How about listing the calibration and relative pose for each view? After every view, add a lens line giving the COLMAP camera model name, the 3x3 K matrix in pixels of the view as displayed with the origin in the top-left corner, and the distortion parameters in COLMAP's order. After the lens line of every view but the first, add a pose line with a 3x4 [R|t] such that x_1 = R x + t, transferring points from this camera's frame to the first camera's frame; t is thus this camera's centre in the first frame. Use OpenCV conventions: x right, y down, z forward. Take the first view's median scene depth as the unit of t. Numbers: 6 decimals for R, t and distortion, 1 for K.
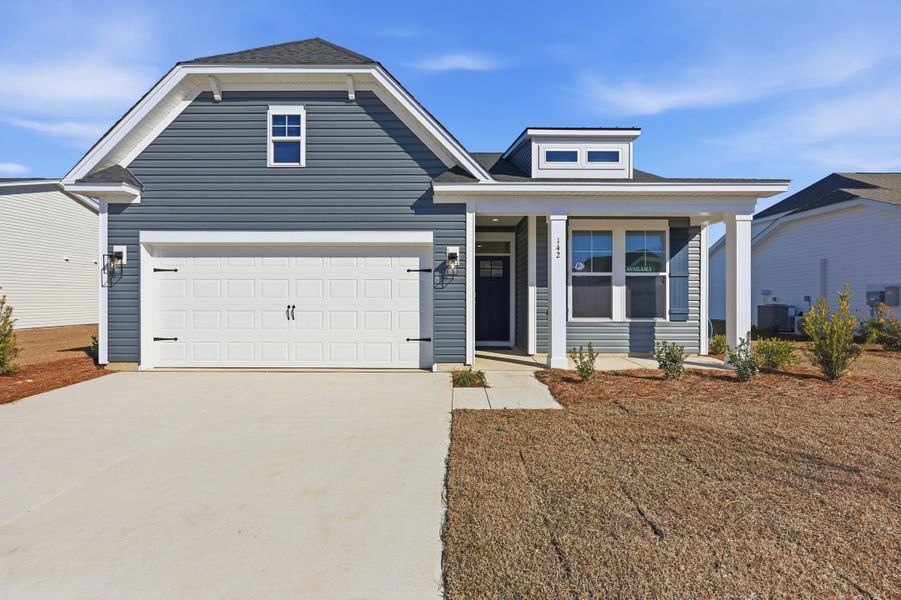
lens RADIAL K [[363.7, 0, 452.4], [0, 363.7, 294.2], [0, 0, 1]] dist [-0.002725, 0.000739]
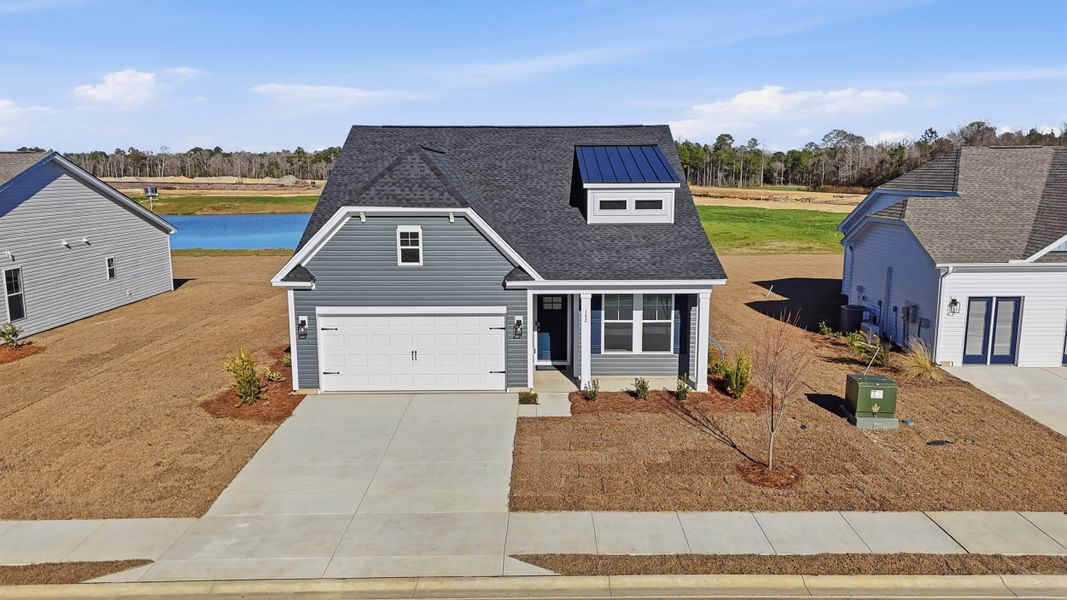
lens RADIAL K [[736.1, 0, 536.2], [0, 736.1, 297.8], [0, 0, 1]] dist [0.043748, -0.001574]
pose [[0.999973, -0.006743, 0.003027, 0.067154], [0.006147, 0.986135, 0.165831, -0.729637], [-0.004103, -0.165807, 0.986150, -2.108607]]
